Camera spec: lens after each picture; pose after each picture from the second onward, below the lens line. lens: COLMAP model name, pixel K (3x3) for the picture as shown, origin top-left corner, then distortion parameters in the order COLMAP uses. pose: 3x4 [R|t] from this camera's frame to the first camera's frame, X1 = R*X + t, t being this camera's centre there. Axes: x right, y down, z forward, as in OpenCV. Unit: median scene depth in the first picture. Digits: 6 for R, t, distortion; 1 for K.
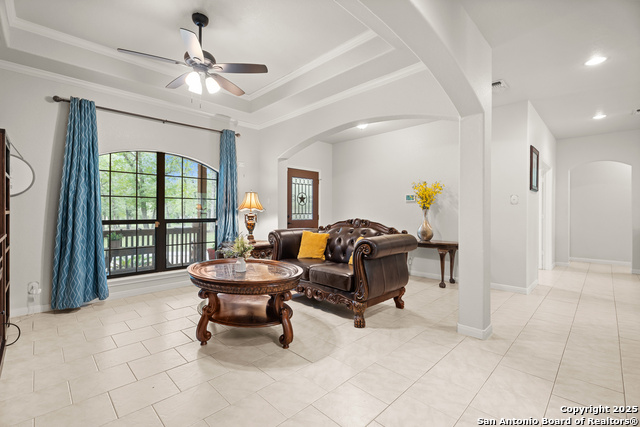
lens RADIAL K [[282.9, 0, 320.0], [0, 282.9, 213.5], [0, 0, 1]] dist [-0.002434, -0.000180]
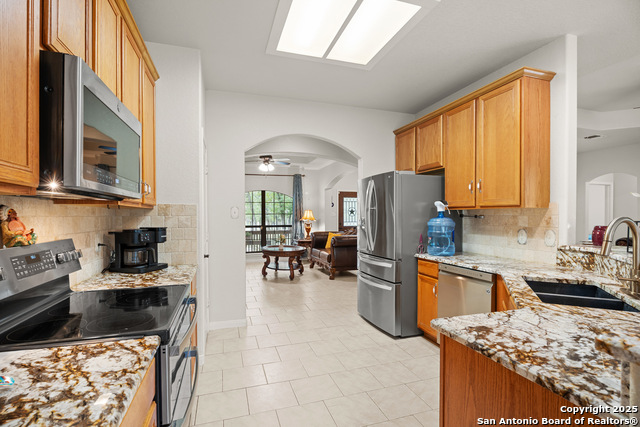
lens RADIAL K [[312.3, 0, 320.0], [0, 312.3, 213.5], [0, 0, 1]] dist [-0.001911, -0.000122]
pose [[0.893892, -0.008199, -0.448208, 0.661385], [0.003079, 0.999921, -0.012150, -0.030488], [0.448272, 0.009481, 0.893847, -0.652473]]
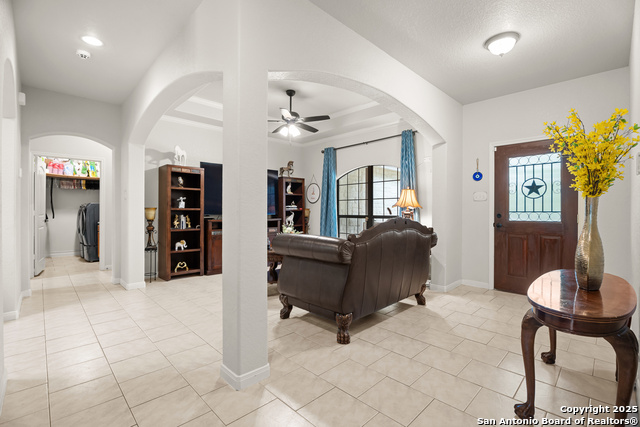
lens RADIAL K [[291.2, 0, 322.6], [0, 291.2, 213.0], [0, 0, 1]] dist [-0.015493, -0.000135]
pose [[0.002059, 0.004195, -0.999989, 0.746524], [-0.004555, 0.999981, 0.004186, 0.003394], [0.999988, 0.004547, 0.002078, 0.697865]]
